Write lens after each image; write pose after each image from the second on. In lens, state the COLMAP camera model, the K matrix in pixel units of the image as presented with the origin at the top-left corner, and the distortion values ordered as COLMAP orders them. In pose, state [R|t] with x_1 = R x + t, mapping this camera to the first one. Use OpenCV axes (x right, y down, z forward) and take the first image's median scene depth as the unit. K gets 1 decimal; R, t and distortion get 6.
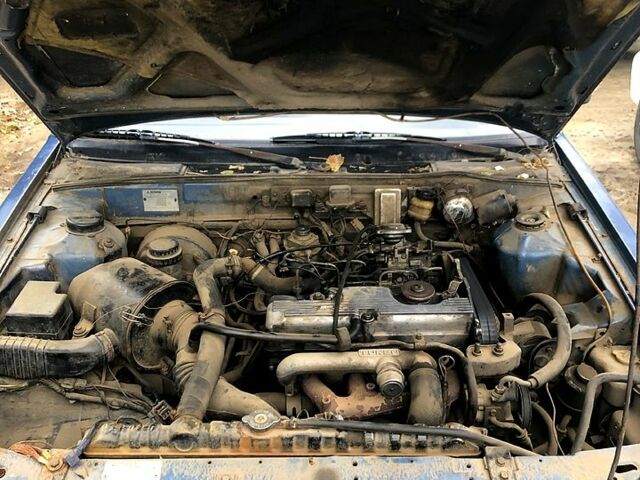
lens RADIAL K [[695.3, 0, 323.3], [0, 695.3, 240.5], [0, 0, 1]] dist [0.019767, 0.000000]
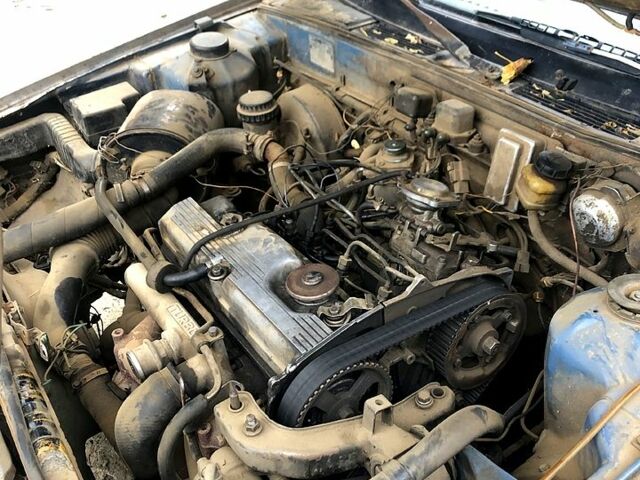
lens RADIAL K [[695.3, 0, 320.0], [0, 695.3, 237.2], [0, 0, 1]] dist [0.019767, 0.000000]
pose [[0.560410, 0.453265, -0.693175, 0.422250], [-0.328574, 0.889944, 0.316290, -0.121966], [0.760250, 0.050507, 0.647665, 0.483725]]
